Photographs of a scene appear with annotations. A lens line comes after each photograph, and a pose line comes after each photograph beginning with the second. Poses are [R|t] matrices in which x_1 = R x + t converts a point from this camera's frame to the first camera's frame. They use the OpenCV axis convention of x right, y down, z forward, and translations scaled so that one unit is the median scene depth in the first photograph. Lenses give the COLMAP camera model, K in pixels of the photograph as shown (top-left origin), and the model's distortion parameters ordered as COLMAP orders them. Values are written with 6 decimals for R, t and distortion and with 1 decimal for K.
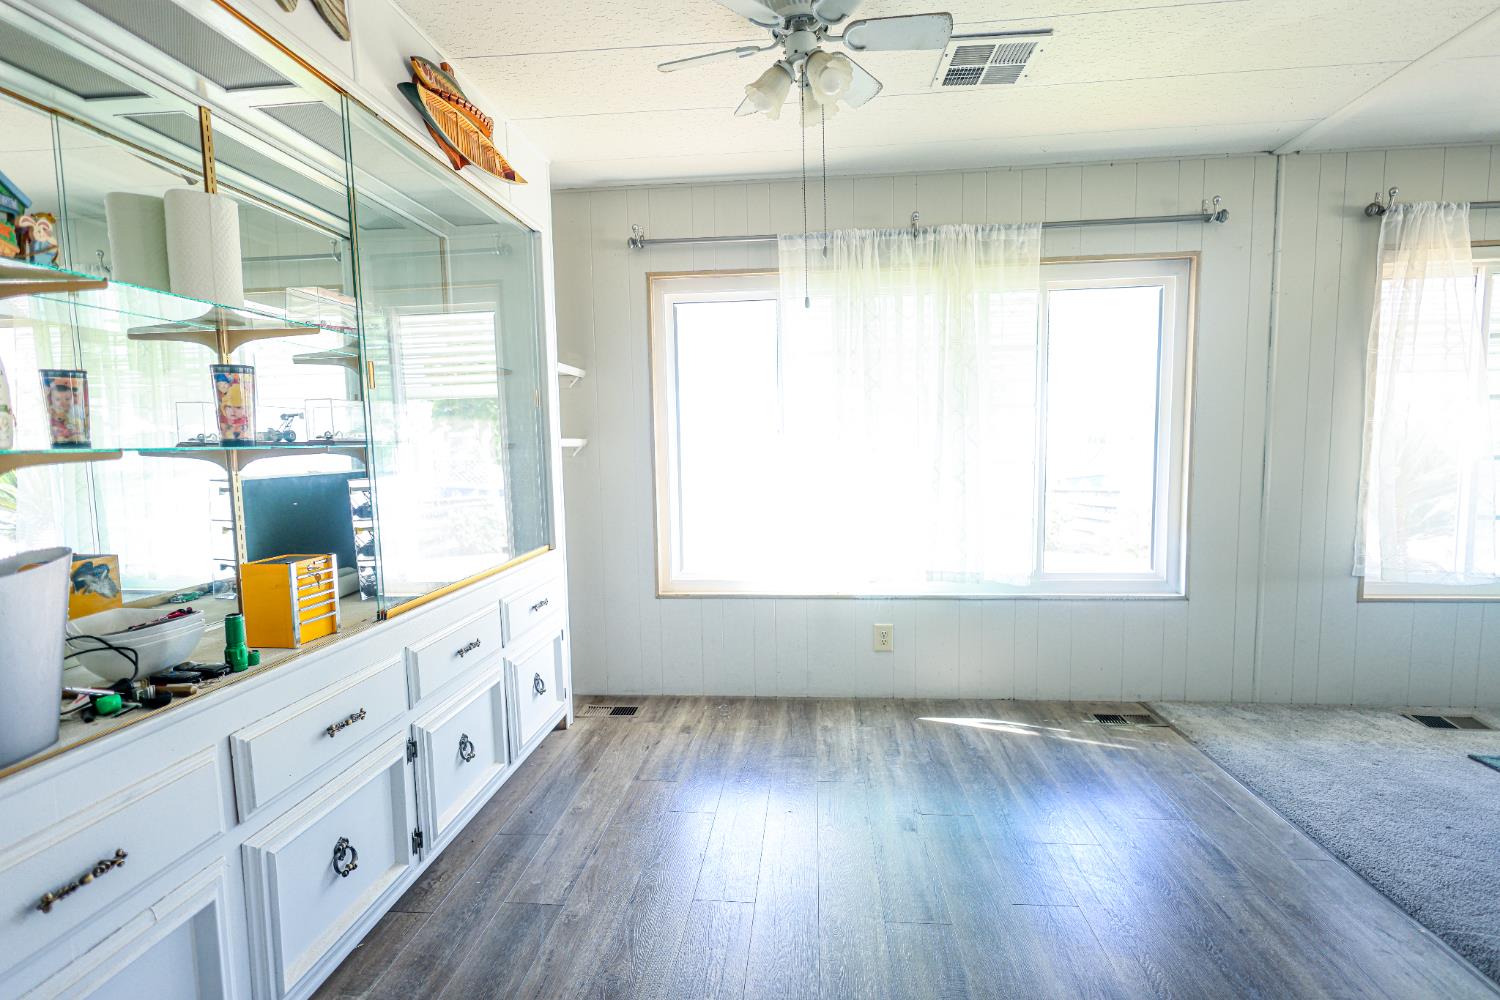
lens RADIAL K [[696.8, 0, 740.5], [0, 696.8, 507.6], [0, 0, 1]] dist [0.000258, 0.000875]
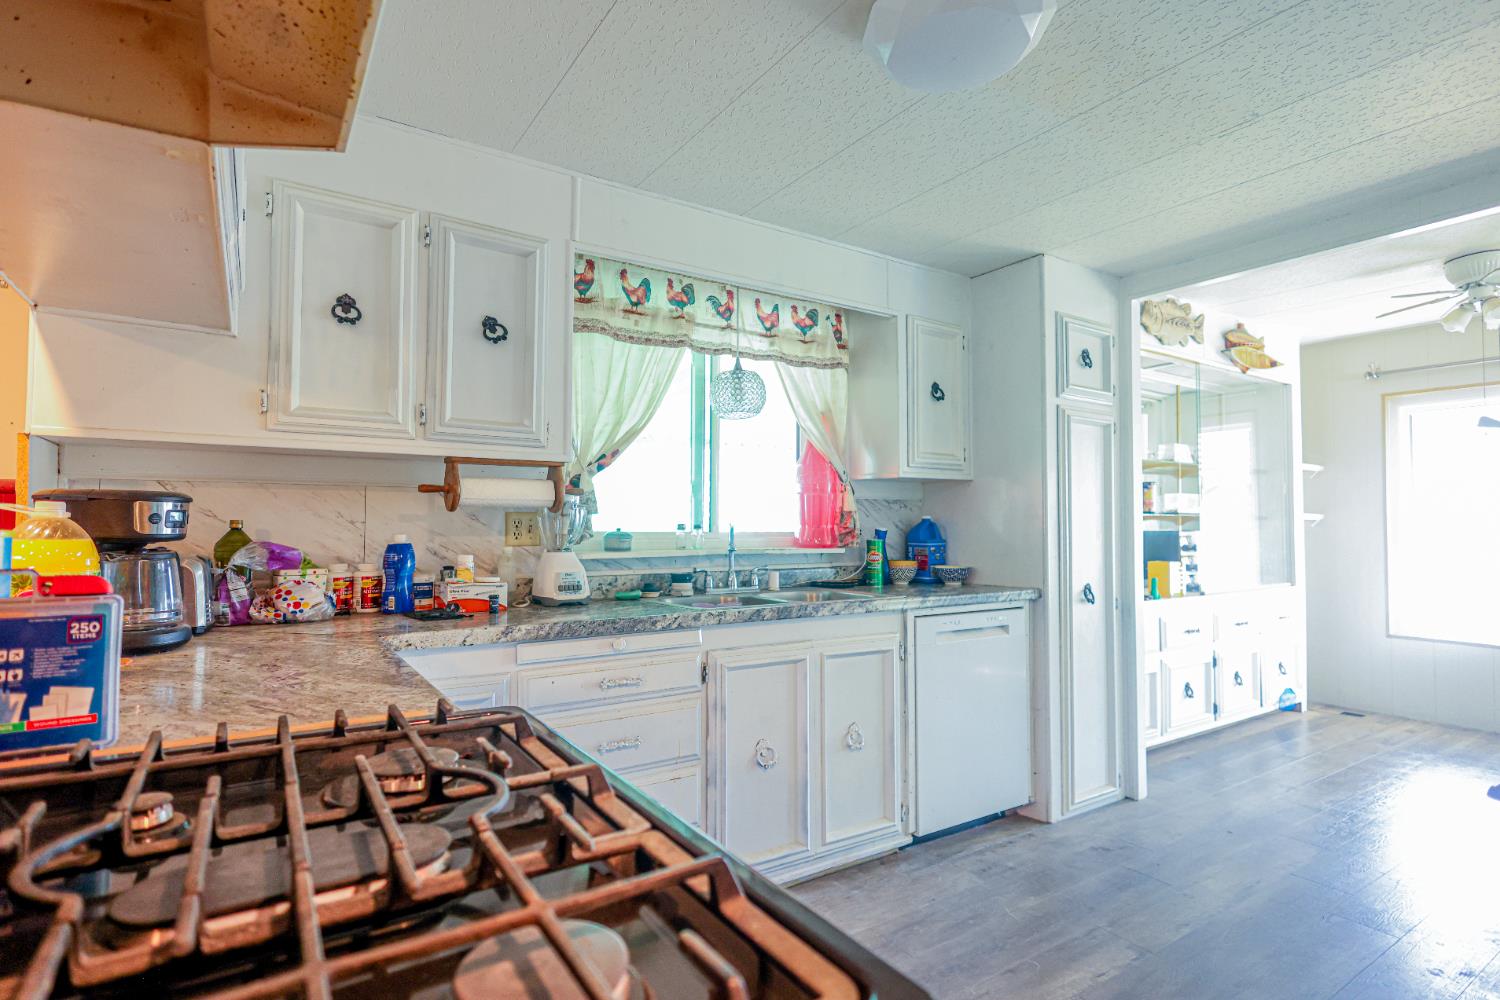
lens RADIAL K [[736.5, 0, 750.0], [0, 736.5, 500.0], [0, 0, 1]] dist [0.000646, 0.000756]
pose [[0.635679, -0.004079, -0.771943, 0.216837], [-0.087409, 0.993174, -0.077227, 0.100044], [0.766989, 0.116567, 0.630983, -0.944065]]
